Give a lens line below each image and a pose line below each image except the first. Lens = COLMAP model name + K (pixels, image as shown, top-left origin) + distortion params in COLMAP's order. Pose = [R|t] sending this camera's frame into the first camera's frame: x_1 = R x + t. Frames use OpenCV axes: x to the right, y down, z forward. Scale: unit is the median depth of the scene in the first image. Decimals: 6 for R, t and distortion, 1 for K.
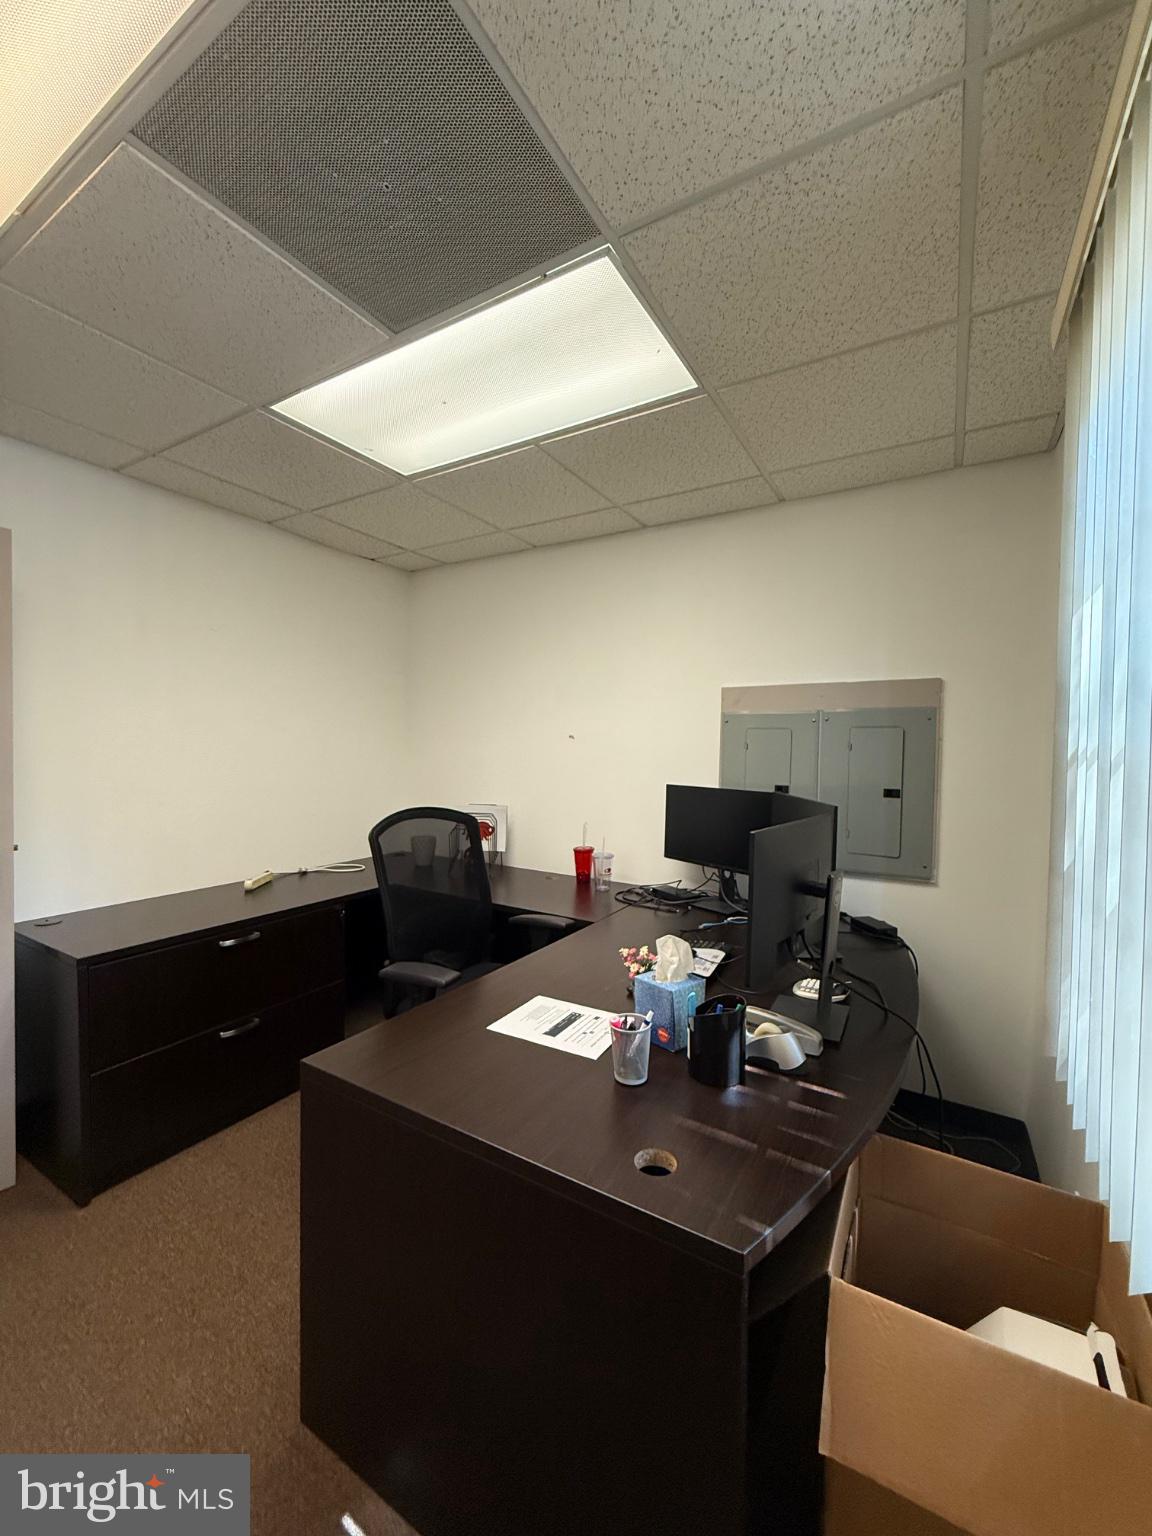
lens RADIAL K [[615.4, 0, 574.9], [0, 615.4, 762.8], [0, 0, 1]] dist [0.003465, 0.000169]
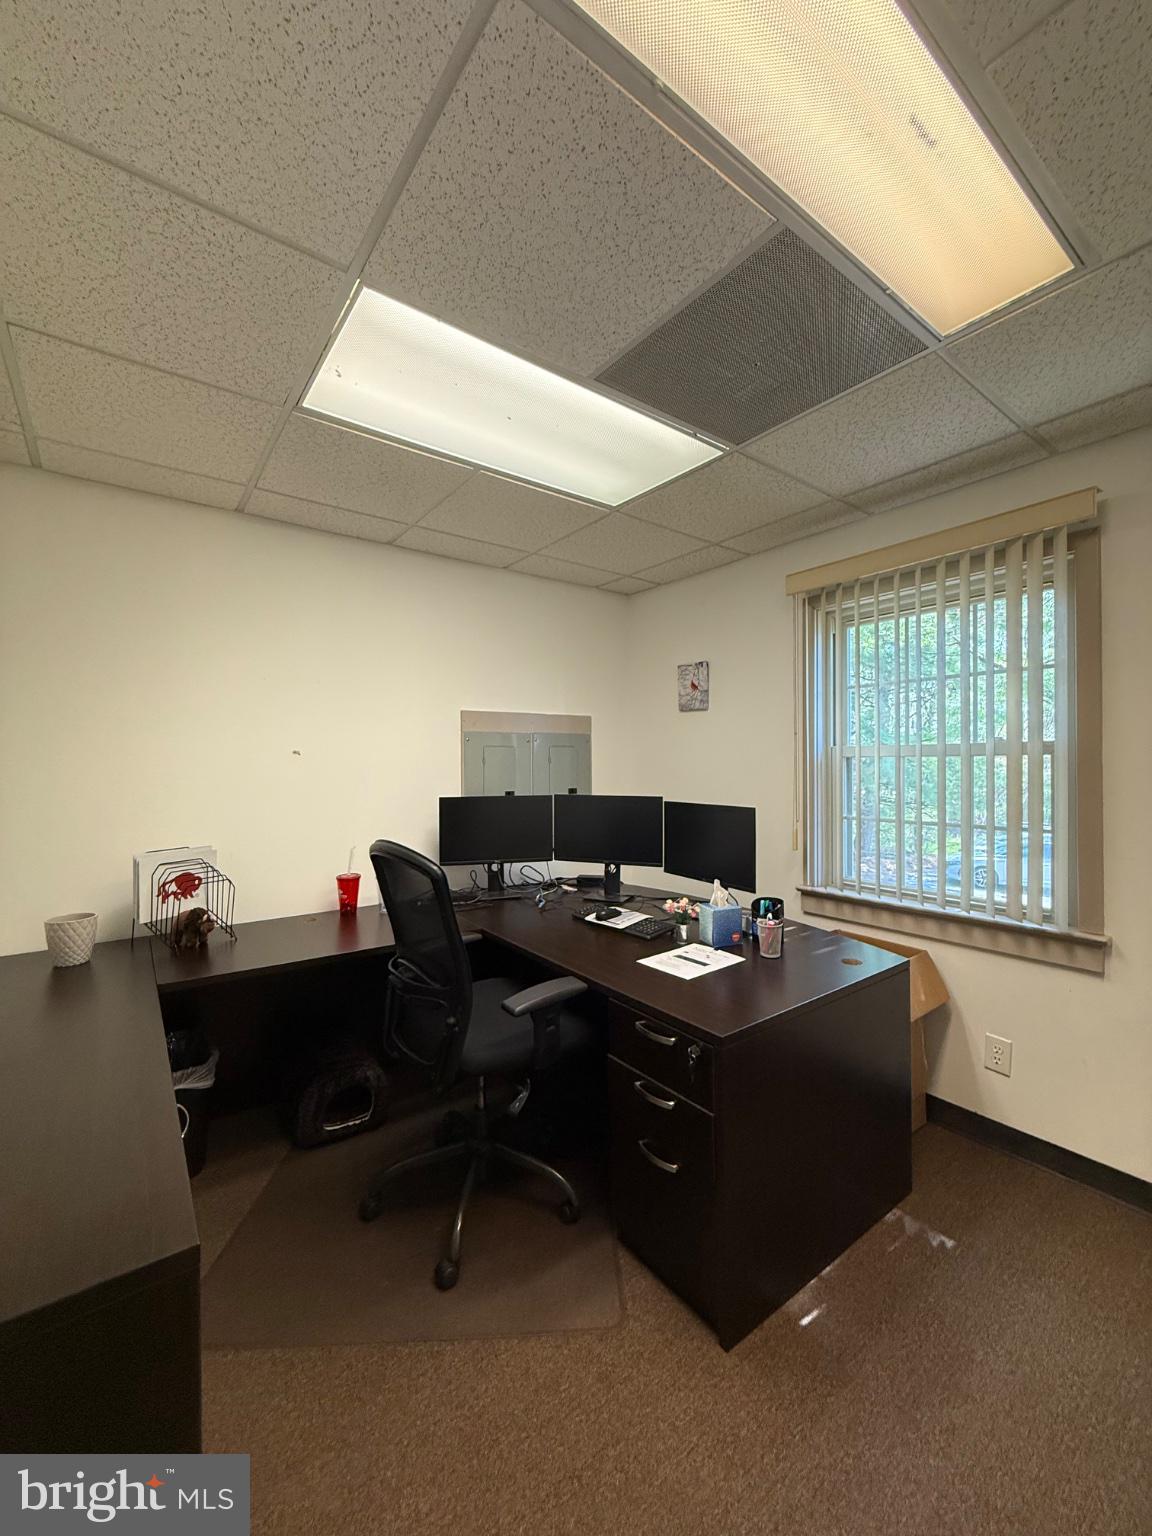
lens RADIAL K [[615.4, 0, 566.9], [0, 615.4, 760.8], [0, 0, 1]] dist [0.003465, 0.000169]
pose [[0.378636, -0.016274, 0.925403, -0.816807], [0.034208, 0.999408, 0.003579, -0.026235], [-0.924913, 0.030301, 0.378968, 0.411661]]
